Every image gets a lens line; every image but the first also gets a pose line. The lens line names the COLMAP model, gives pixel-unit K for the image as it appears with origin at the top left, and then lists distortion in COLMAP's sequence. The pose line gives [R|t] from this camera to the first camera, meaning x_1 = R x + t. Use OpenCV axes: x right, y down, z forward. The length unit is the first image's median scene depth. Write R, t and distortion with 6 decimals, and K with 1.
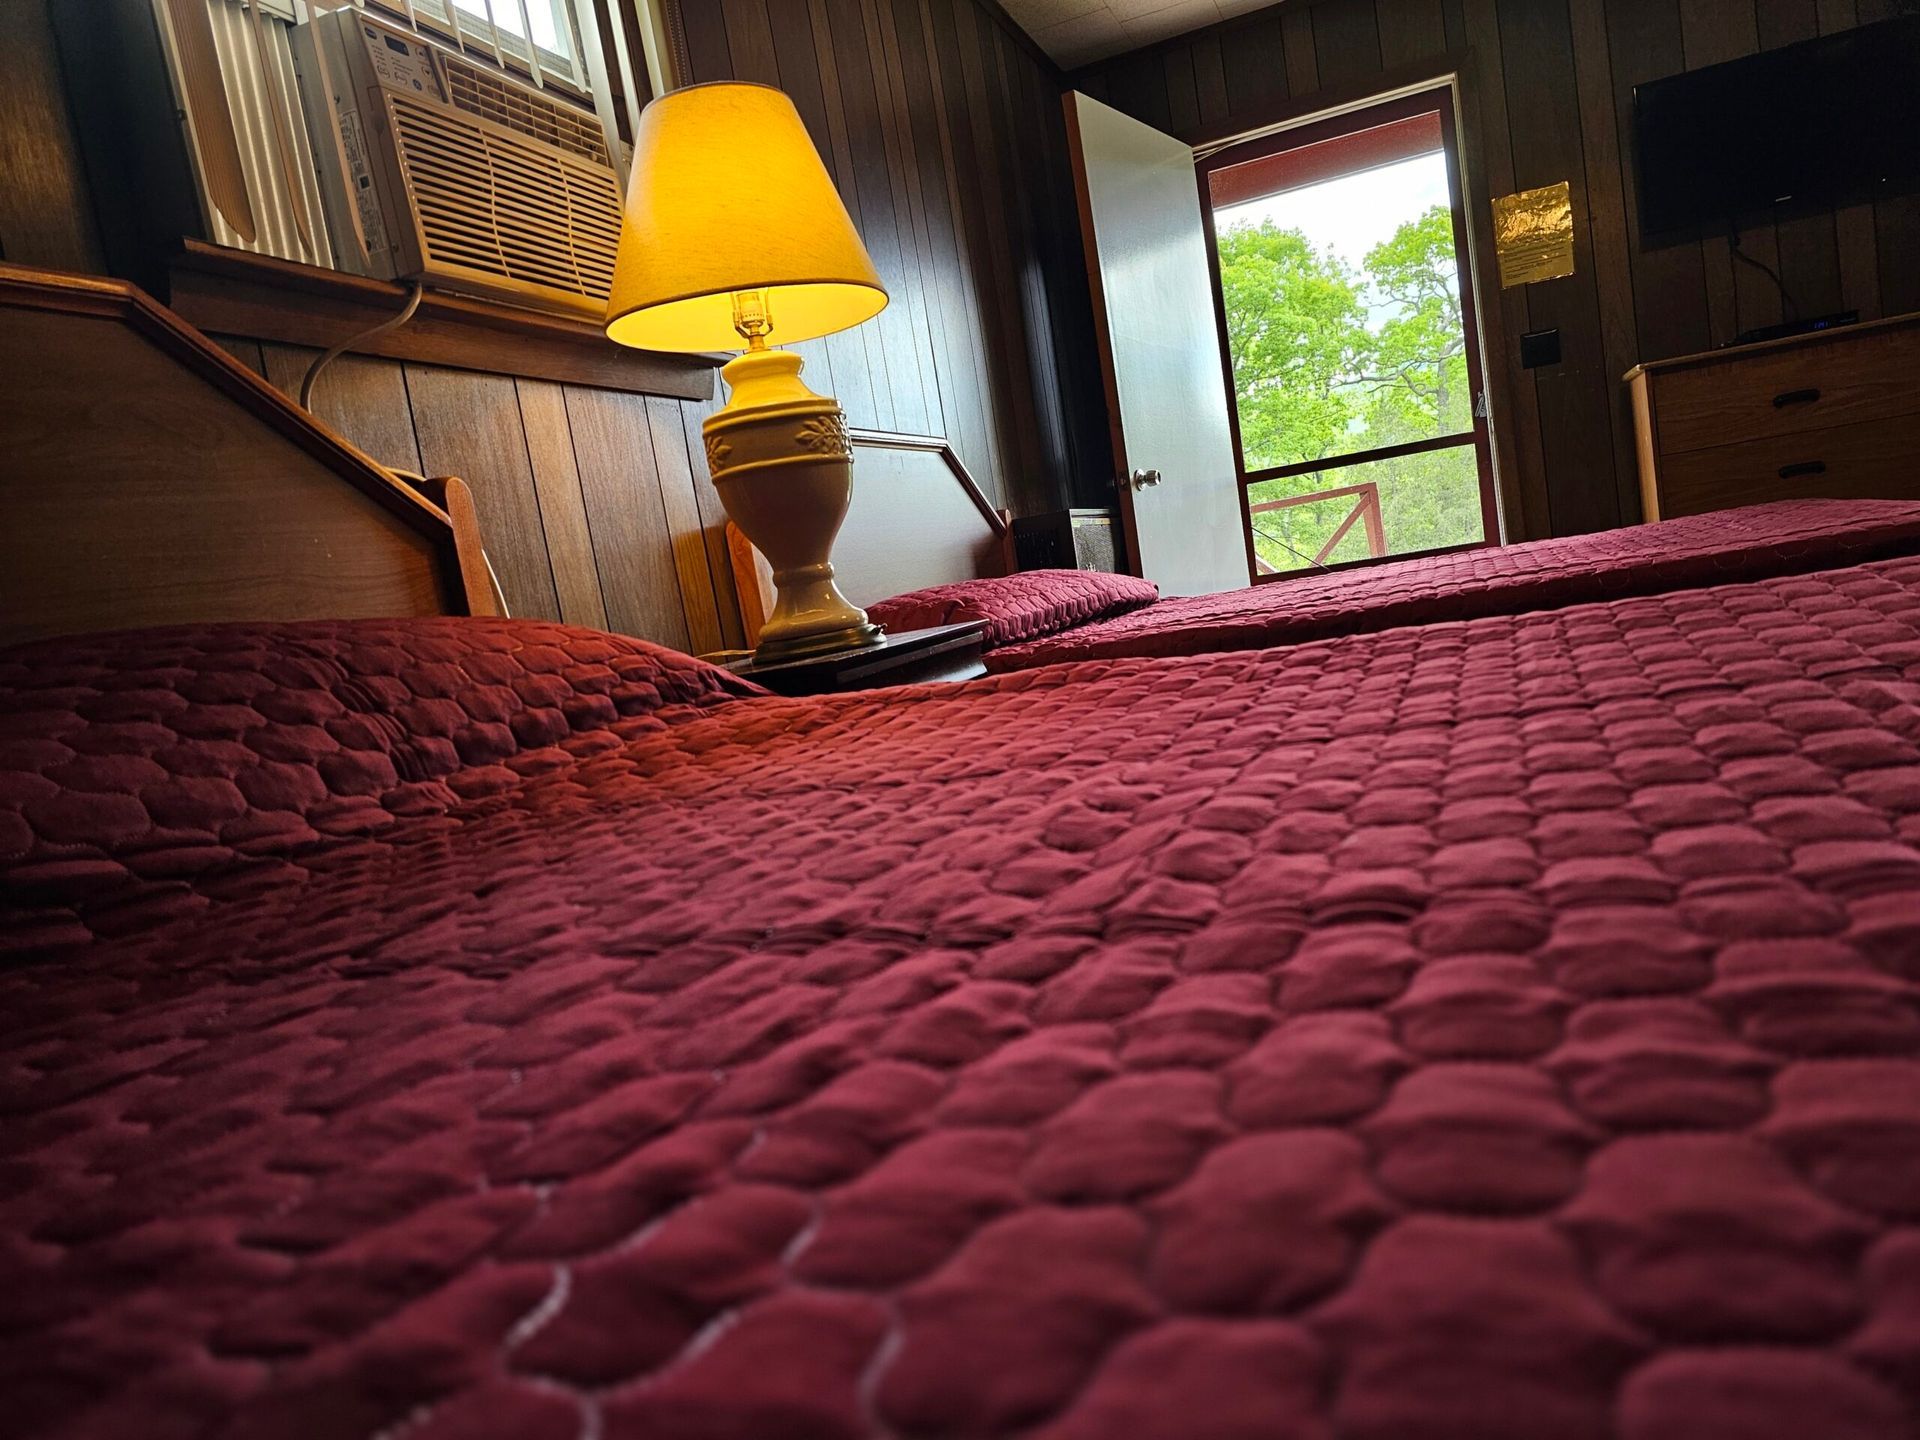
lens RADIAL K [[1332.7, 0, 960.0], [0, 1332.7, 720.0], [0, 0, 1]] dist [0.074301, -0.062306]
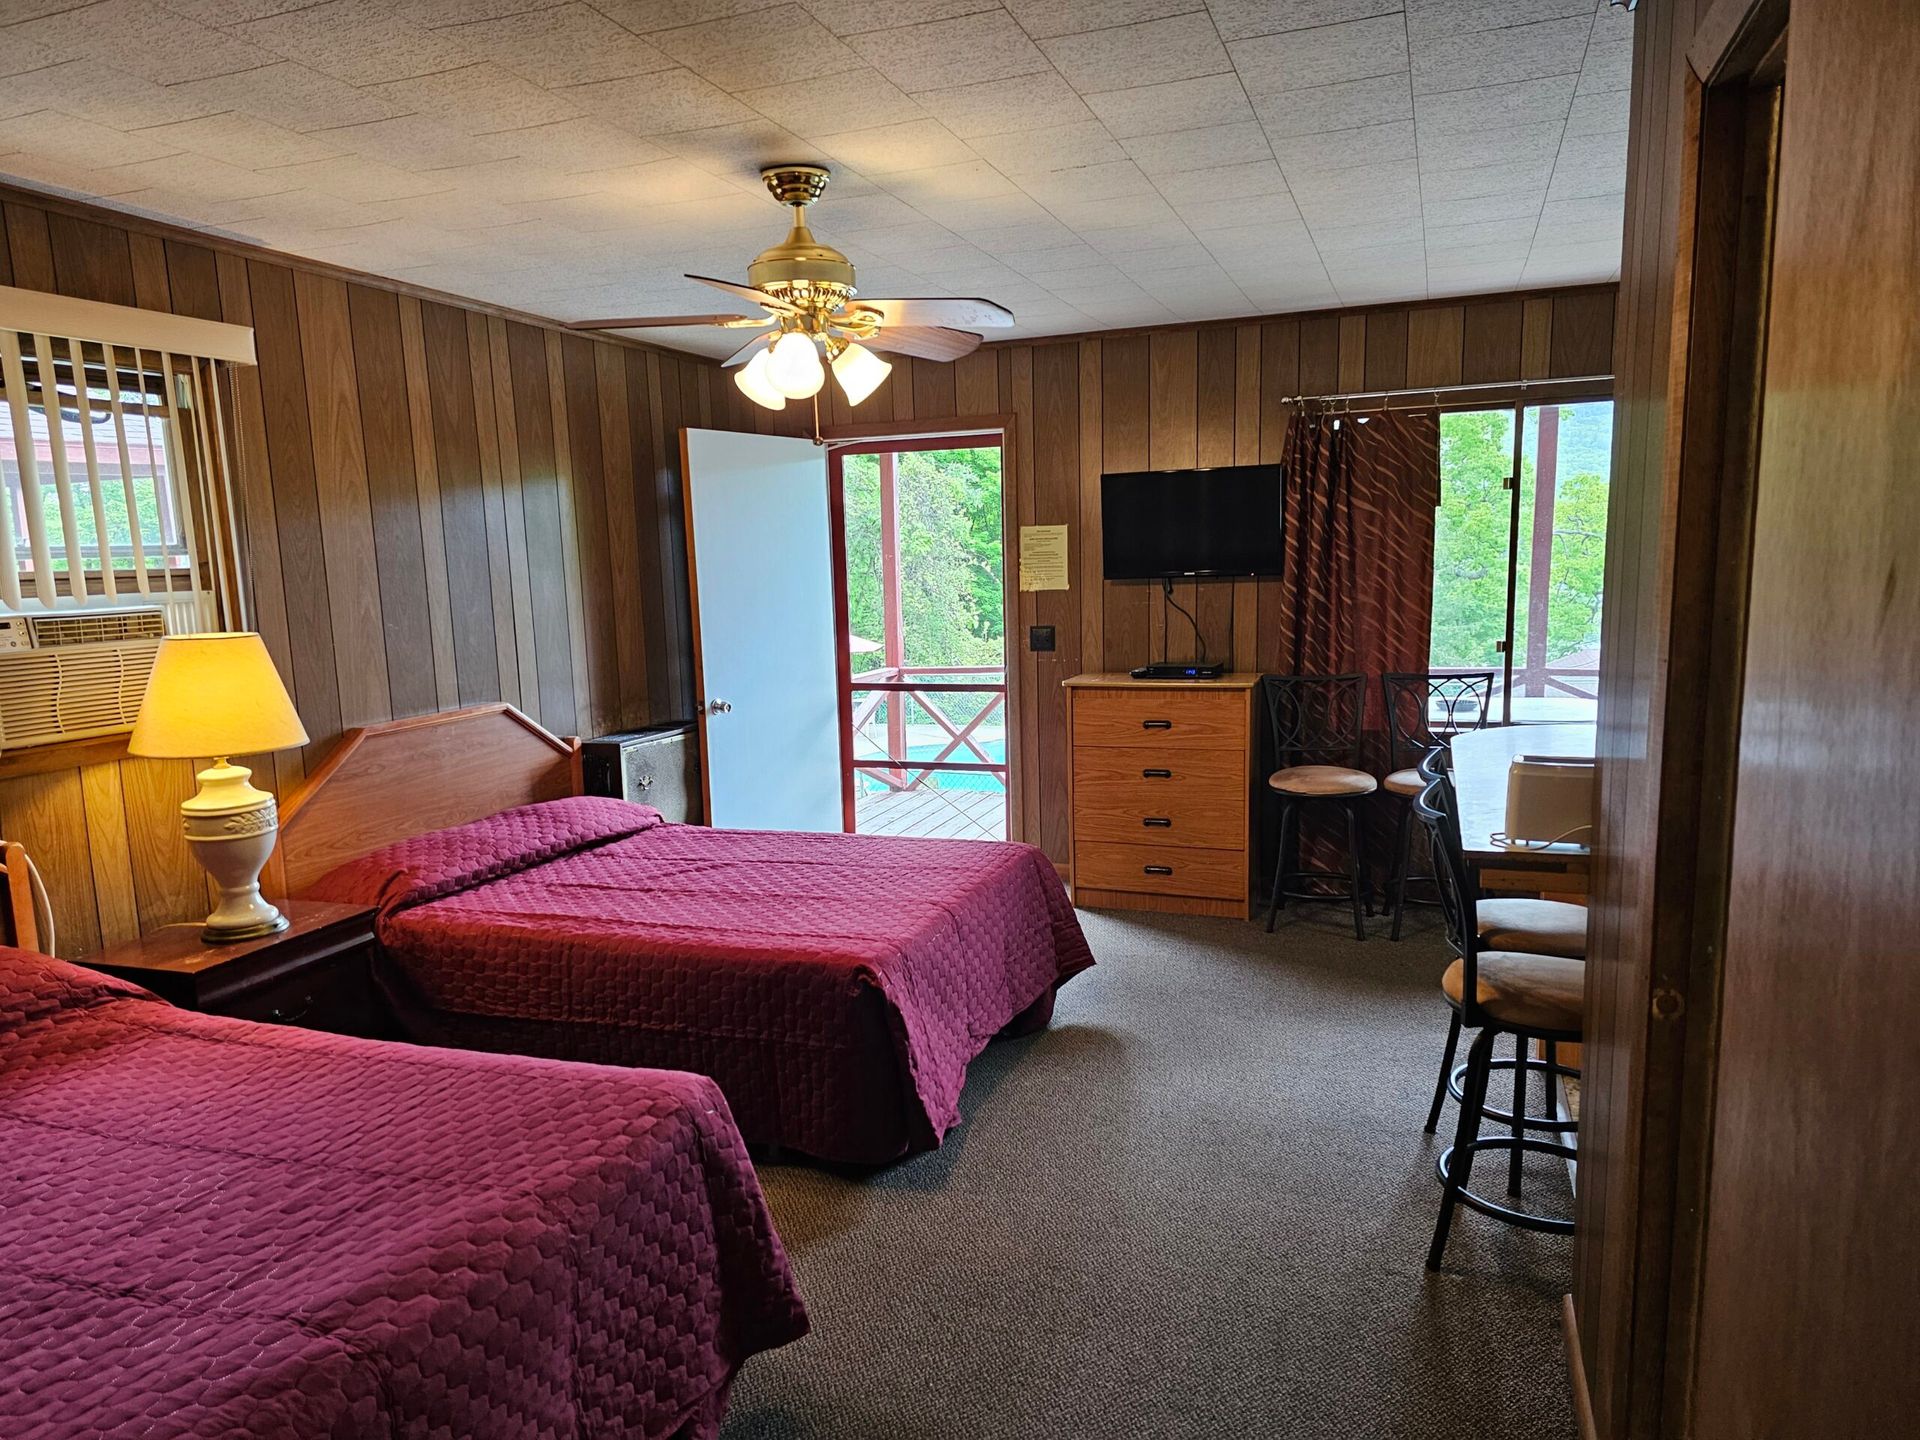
lens RADIAL K [[1334.1, 0, 946.1], [0, 1334.1, 748.4], [0, 0, 1]] dist [0.070432, -0.066271]
pose [[0.991262, 0.130831, 0.016839, 0.751099], [-0.131478, 0.990255, 0.045920, -0.494721], [-0.010667, -0.047733, 0.998803, -0.784757]]
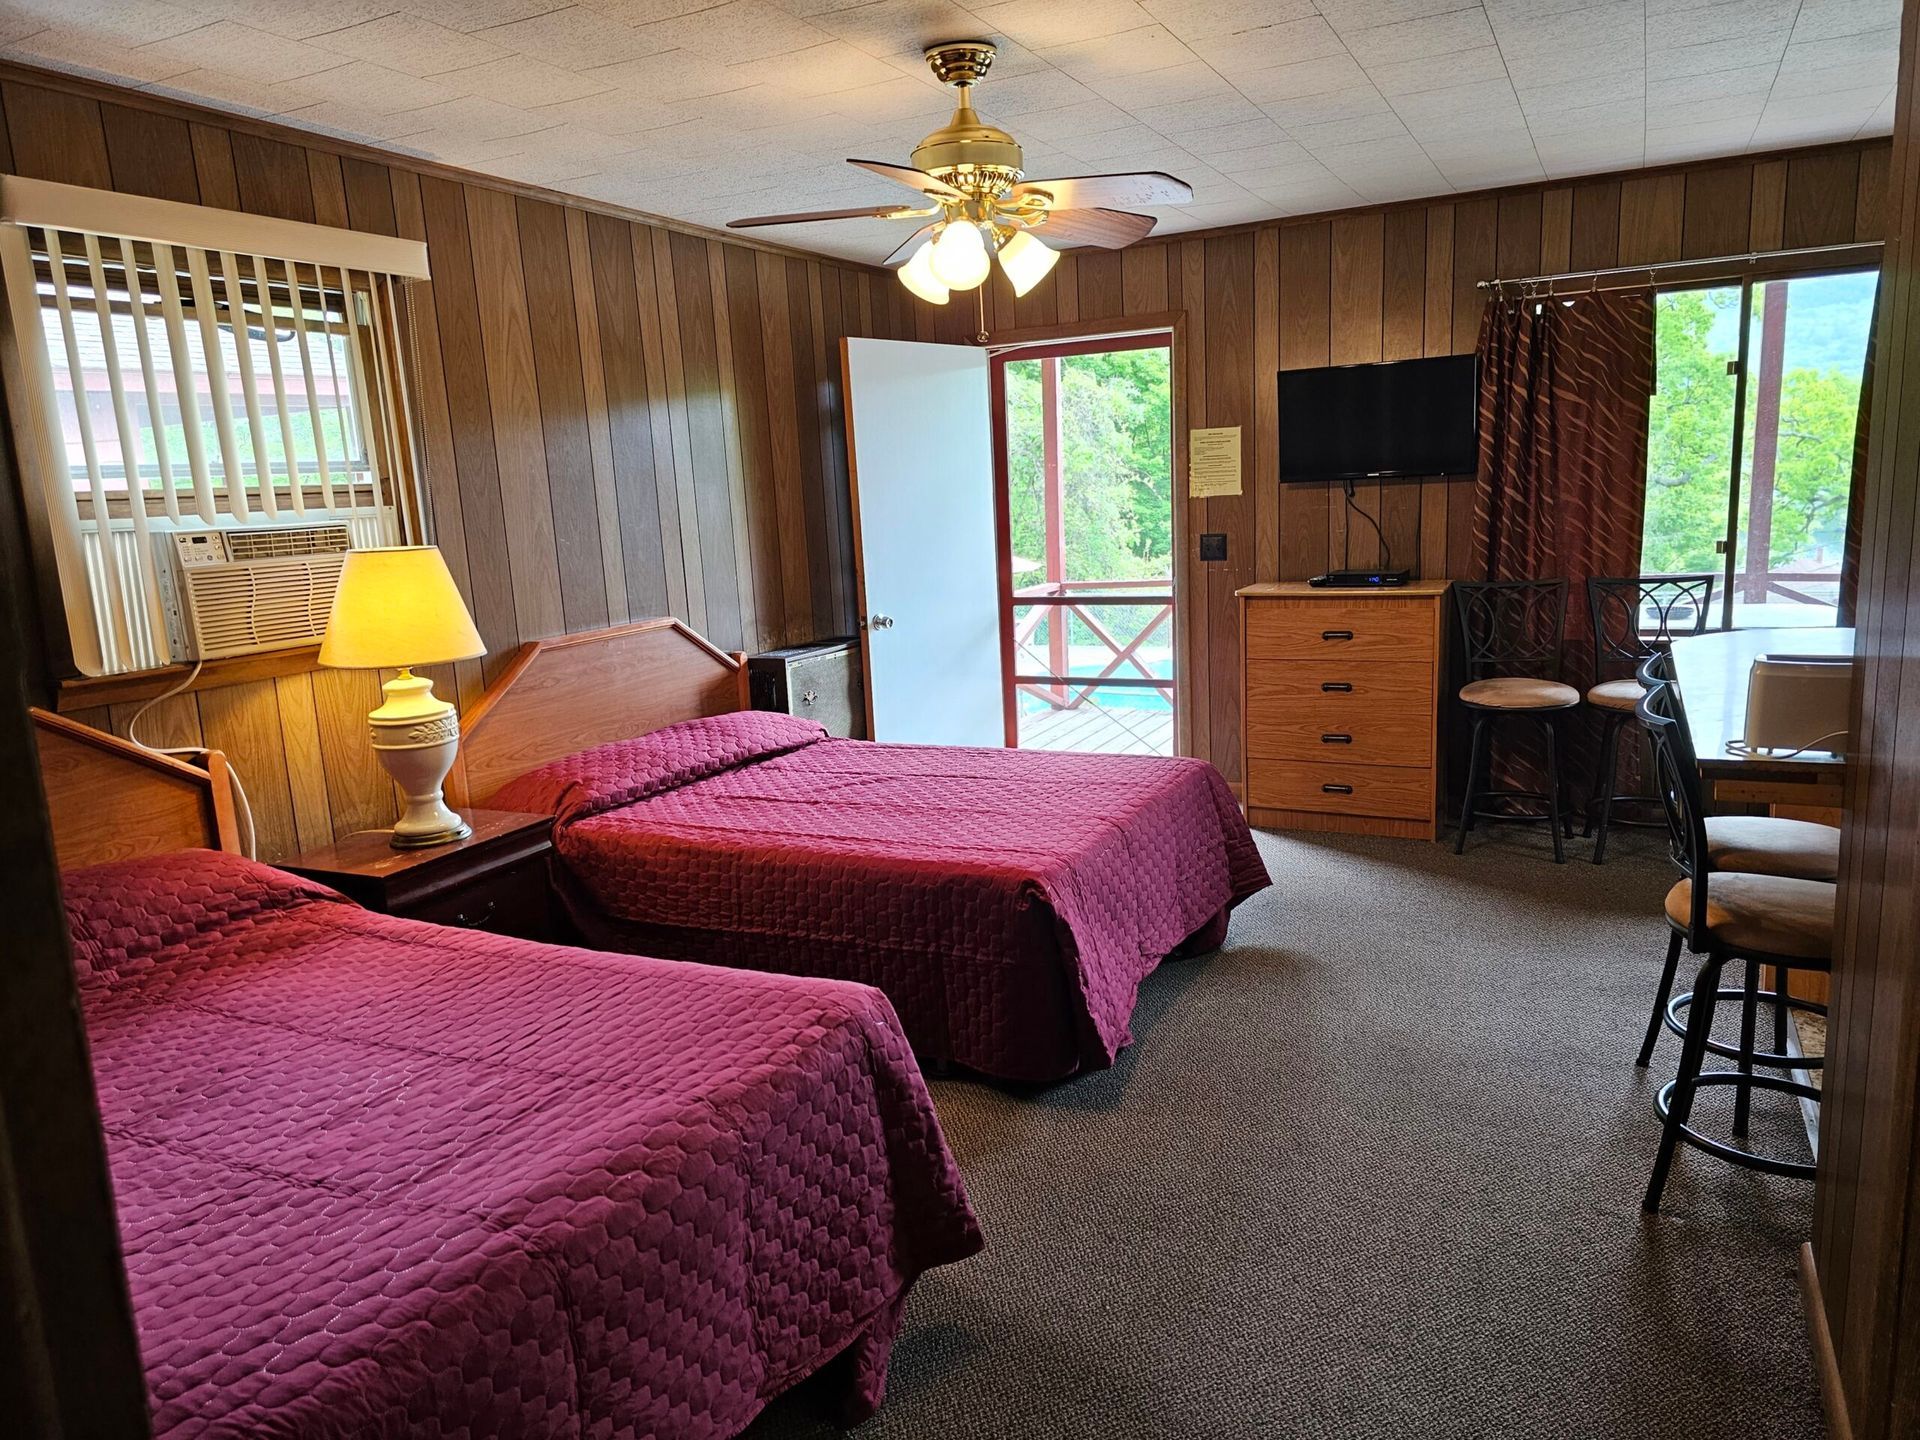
lens RADIAL K [[1336.7, 0, 960.0], [0, 1336.7, 720.0], [0, 0, 1]] dist [0.074422, -0.079692]
pose [[0.987952, 0.128671, -0.085990, 0.739695], [-0.120468, 0.988198, 0.094614, -0.469556], [0.097149, -0.083115, 0.991793, -0.730772]]
